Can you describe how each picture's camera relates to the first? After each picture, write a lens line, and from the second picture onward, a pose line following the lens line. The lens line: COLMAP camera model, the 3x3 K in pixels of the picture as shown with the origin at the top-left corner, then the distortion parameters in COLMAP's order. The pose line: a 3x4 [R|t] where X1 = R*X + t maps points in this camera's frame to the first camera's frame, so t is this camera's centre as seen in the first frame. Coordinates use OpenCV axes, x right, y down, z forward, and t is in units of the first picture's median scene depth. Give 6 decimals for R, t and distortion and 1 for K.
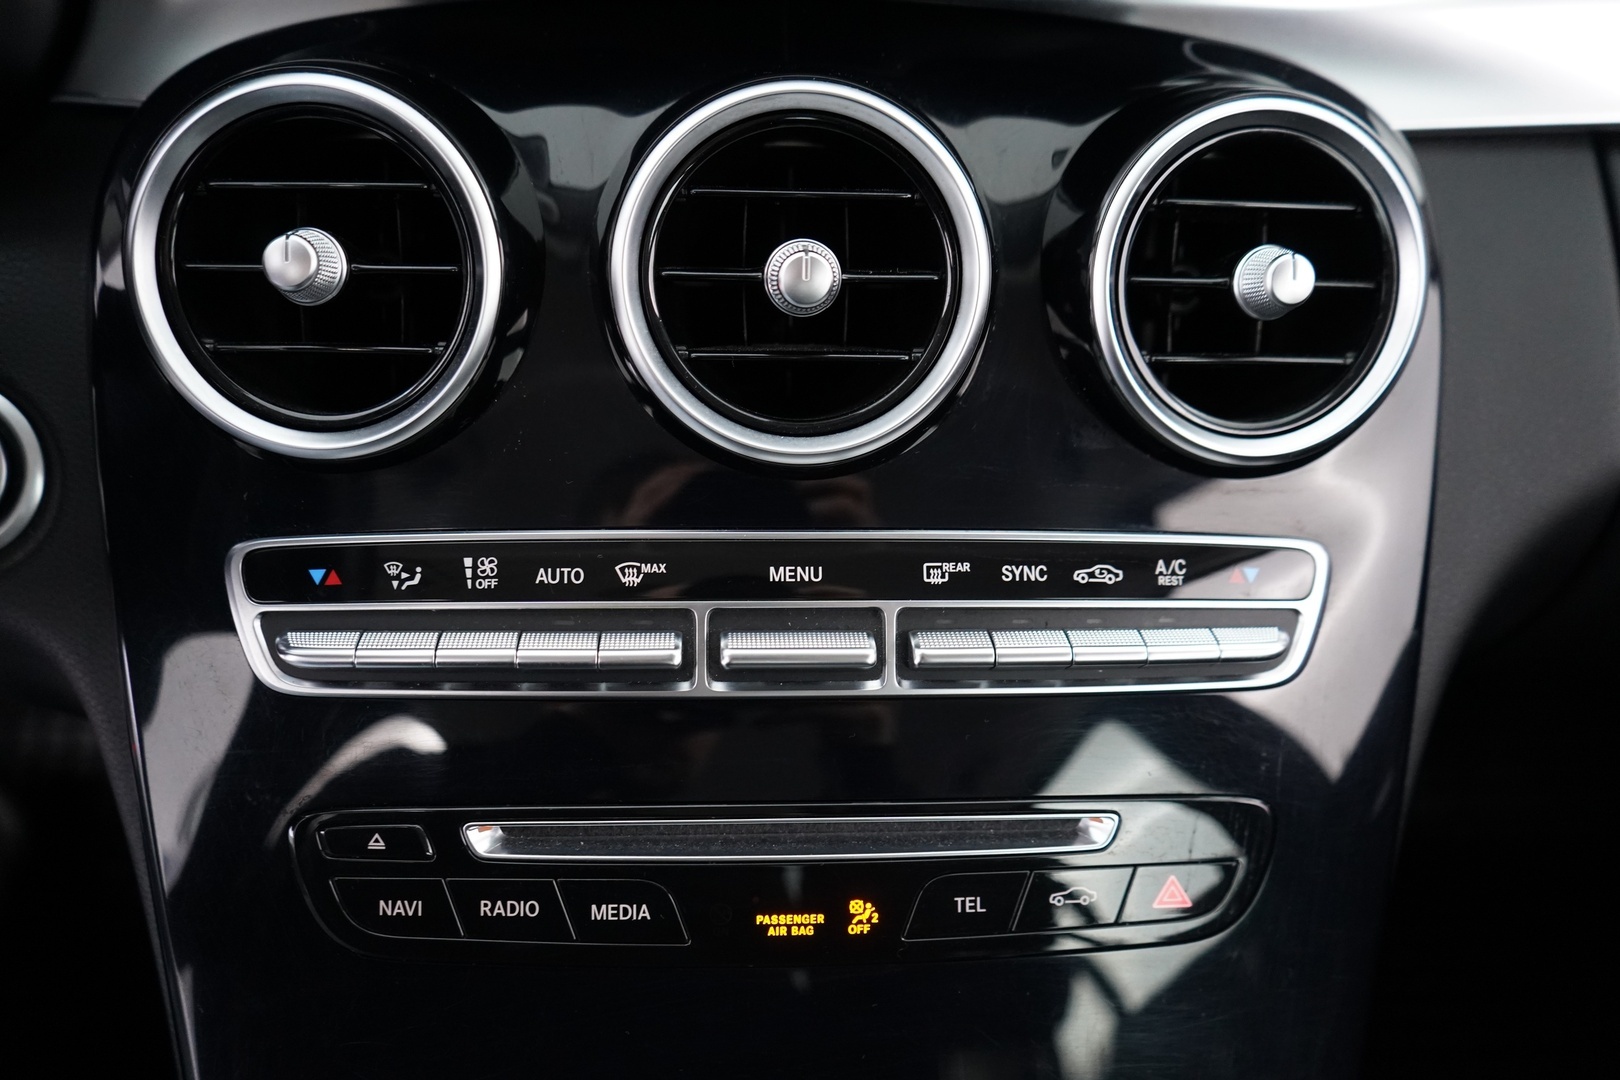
lens RADIAL K [[1286.5, 0, 816.6], [0, 1286.5, 544.7], [0, 0, 1]] dist [0.021151, 0.002086]
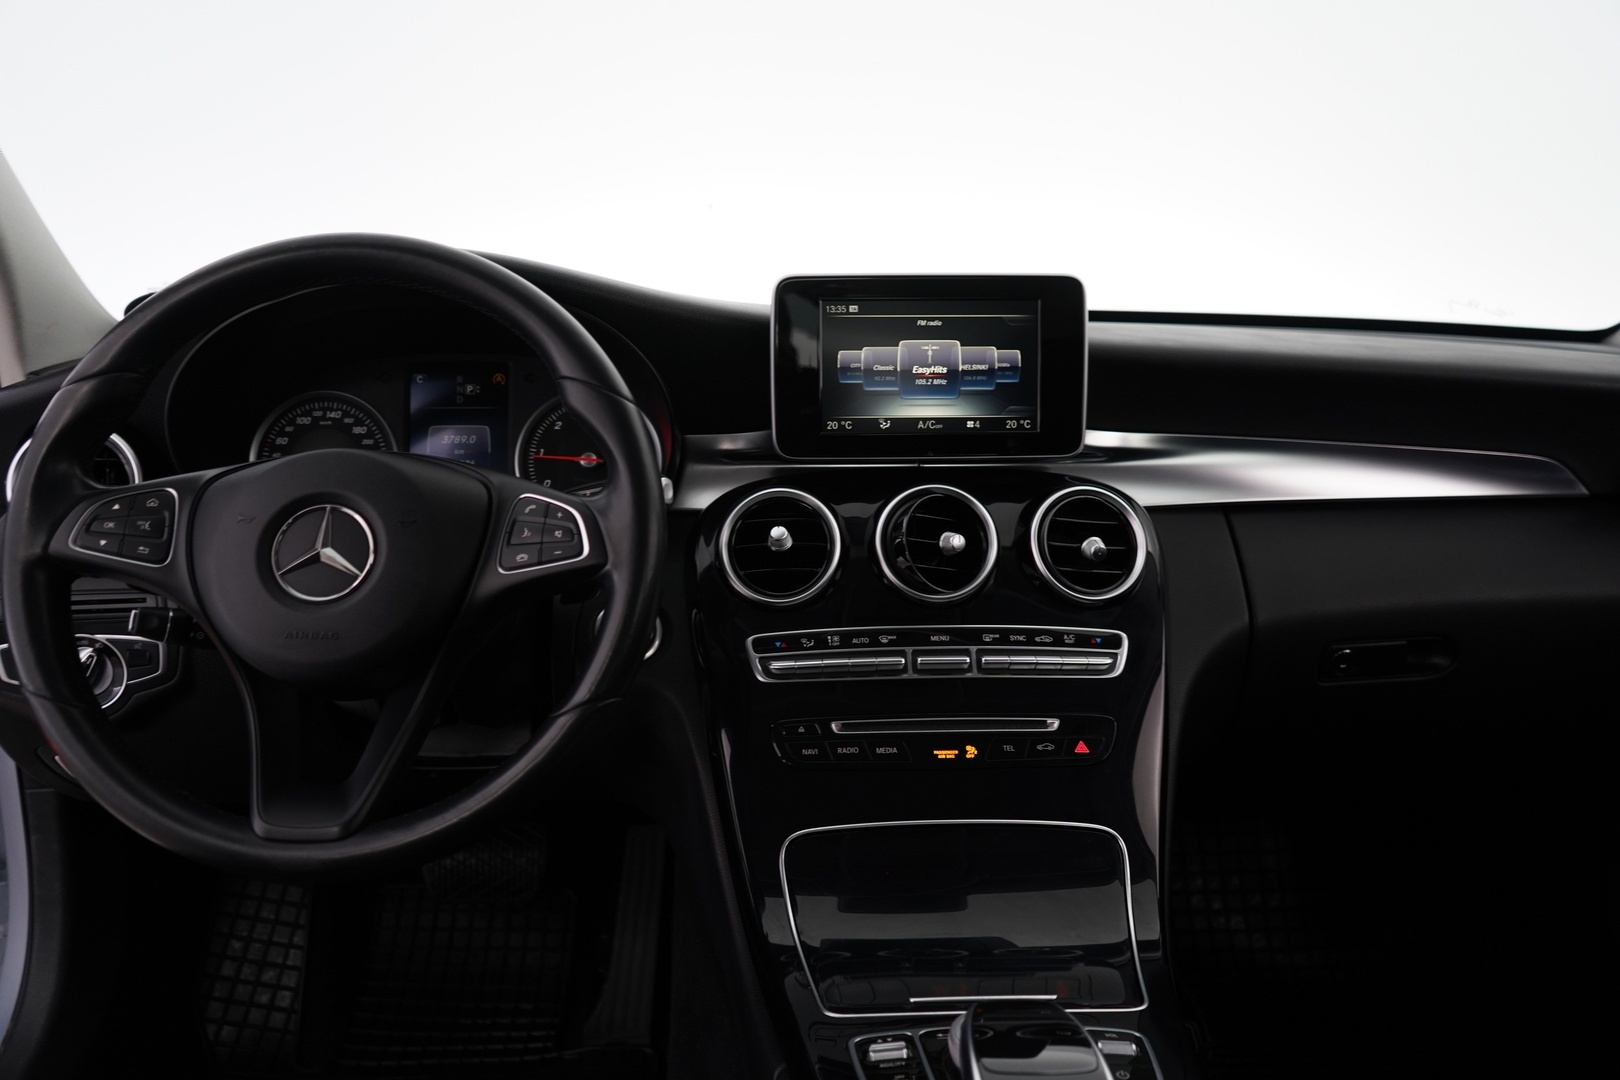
lens RADIAL K [[1286.5, 0, 805.1], [0, 1286.5, 539.0], [0, 0, 1]] dist [0.021151, 0.002086]
pose [[0.999238, -0.032726, -0.021253, -0.255531], [0.021424, 0.915319, -0.402160, 0.996195], [0.032615, 0.401399, 0.915323, -1.805835]]
